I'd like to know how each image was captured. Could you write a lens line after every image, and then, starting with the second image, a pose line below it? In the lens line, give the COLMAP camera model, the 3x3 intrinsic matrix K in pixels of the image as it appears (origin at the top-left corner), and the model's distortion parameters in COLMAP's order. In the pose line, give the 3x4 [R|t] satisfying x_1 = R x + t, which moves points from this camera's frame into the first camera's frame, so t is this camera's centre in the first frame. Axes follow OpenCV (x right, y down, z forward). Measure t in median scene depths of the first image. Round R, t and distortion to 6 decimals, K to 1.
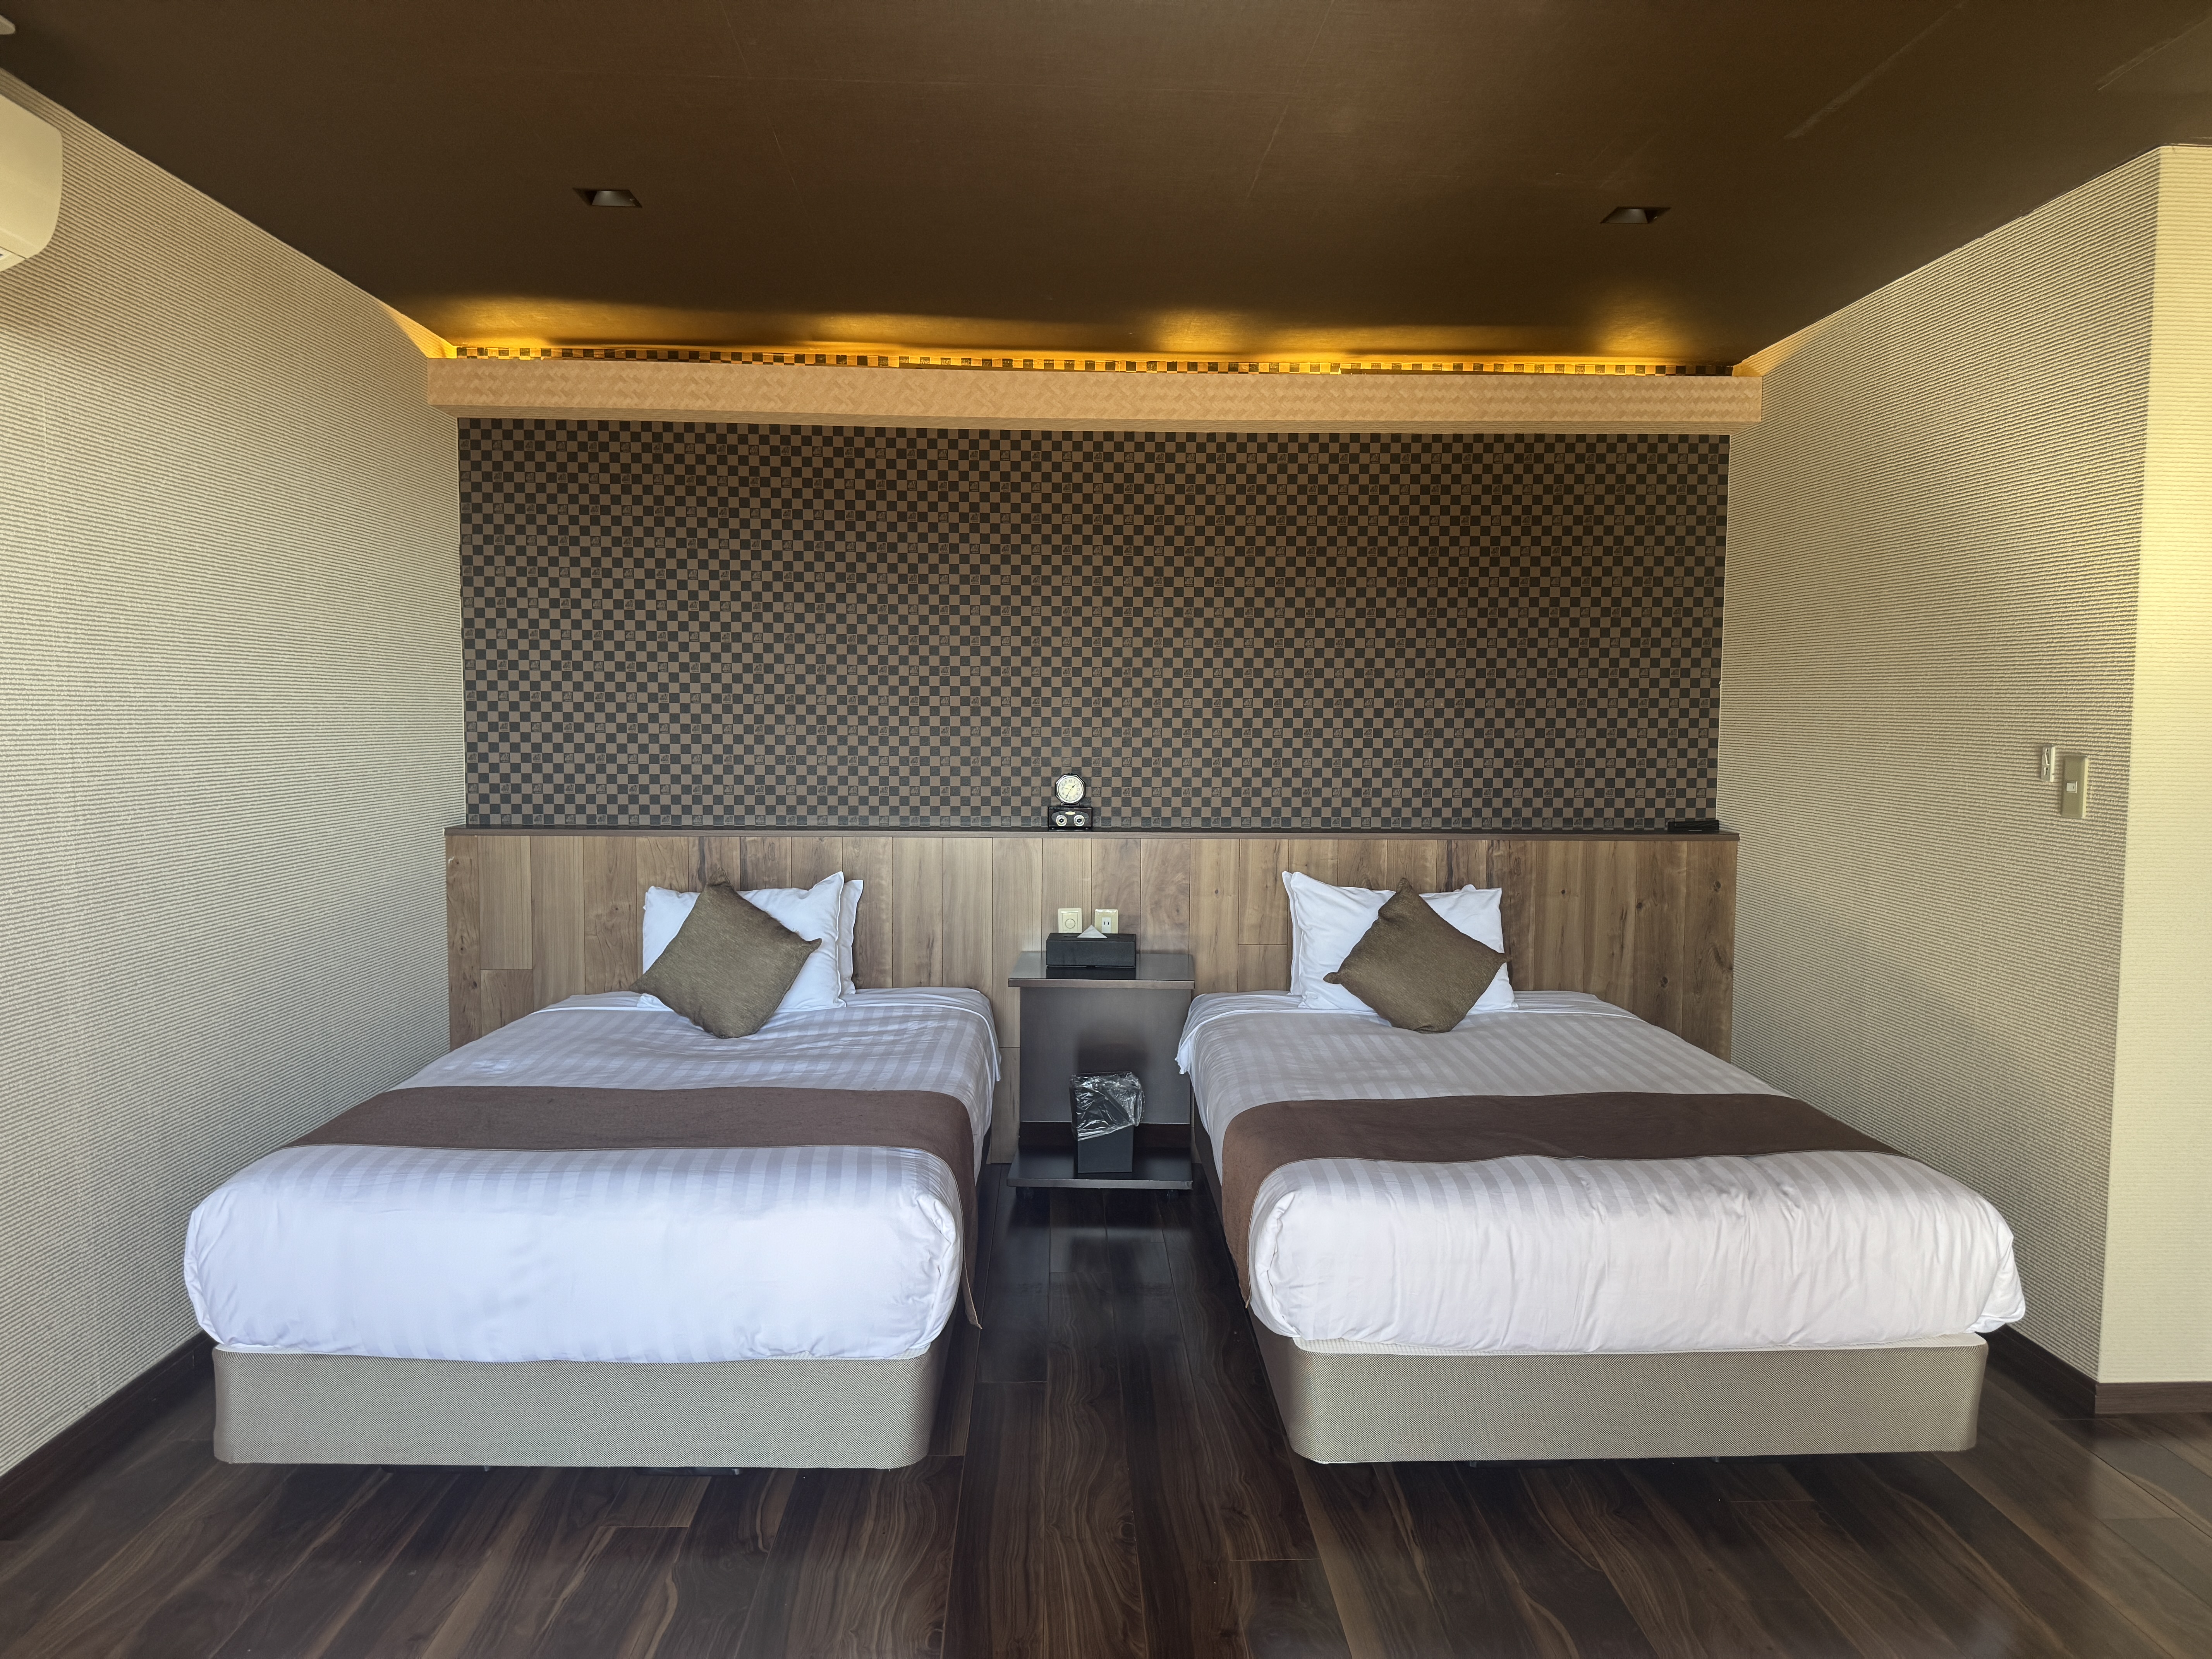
lens RADIAL K [[1559.3, 0, 1106.0], [0, 1559.3, 829.5], [0, 0, 1]] dist [0.192046, -0.345562]
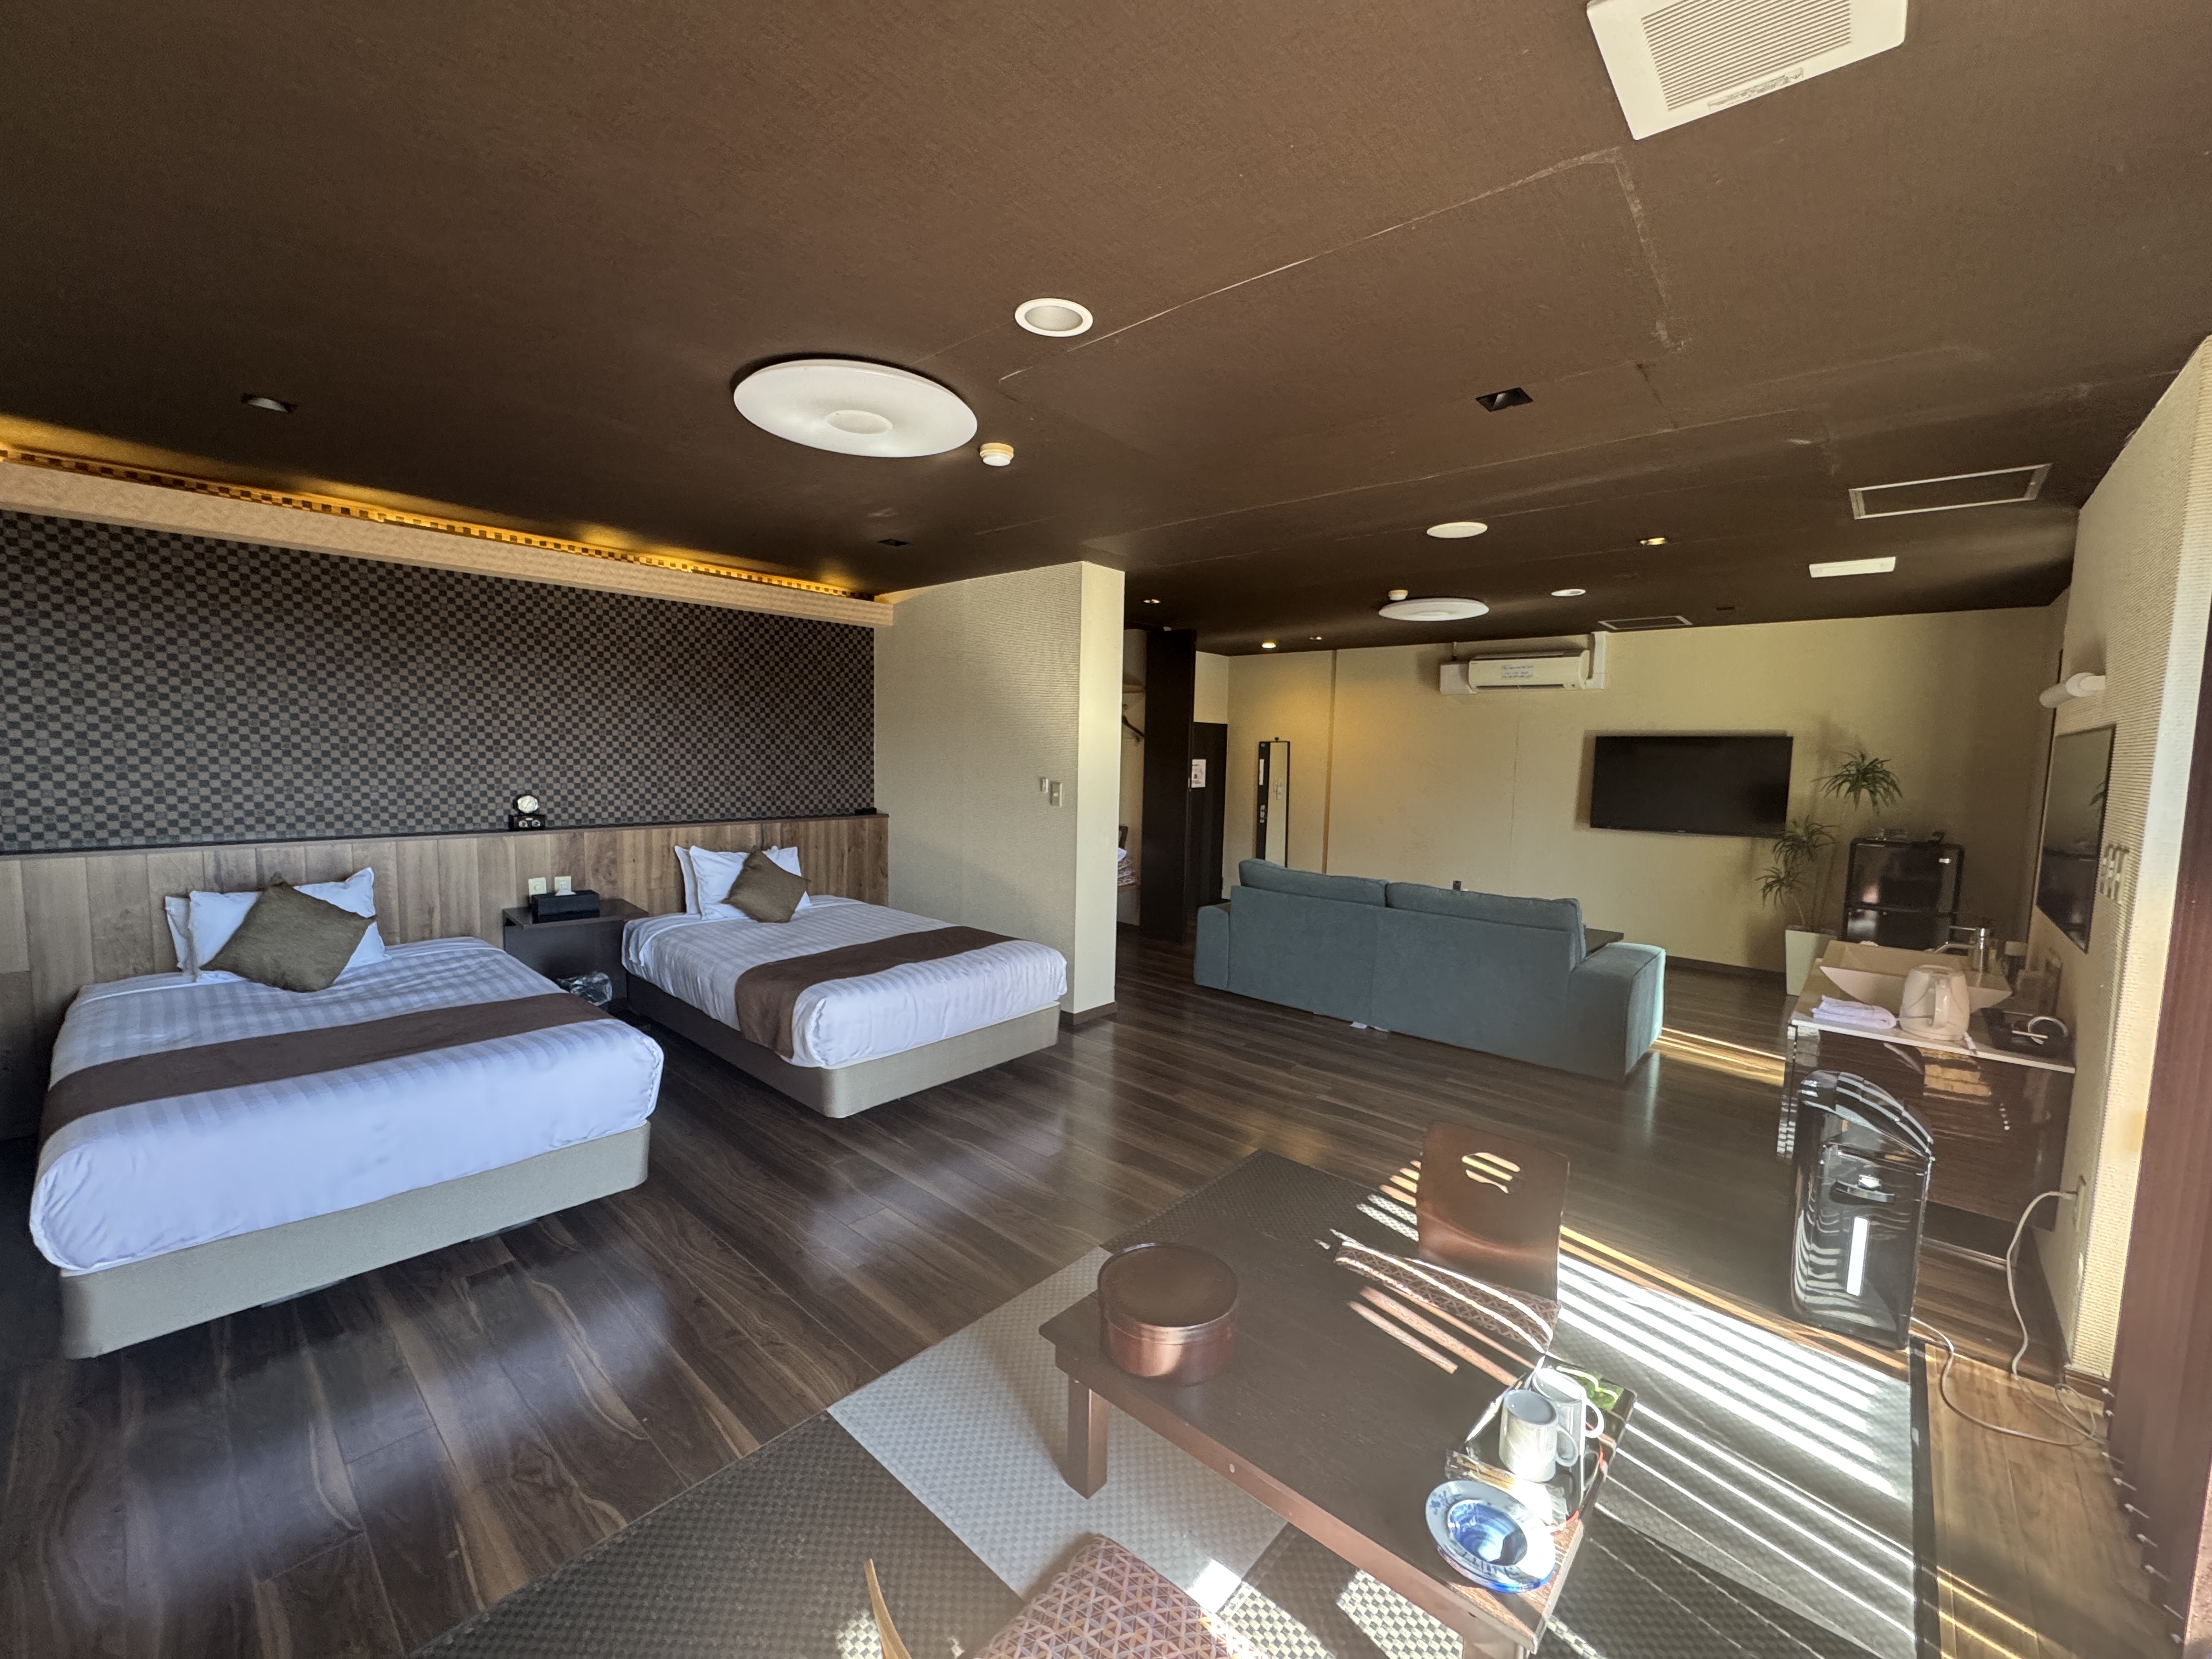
lens RADIAL K [[884.6, 0, 1106.0], [0, 884.6, 829.5], [0, 0, 1]] dist [-0.000155, 0.000084]
pose [[0.695828, -0.056048, 0.716018, -0.263685], [0.032658, 0.998388, 0.046414, -0.022755], [-0.717465, -0.008913, 0.696537, -0.054039]]
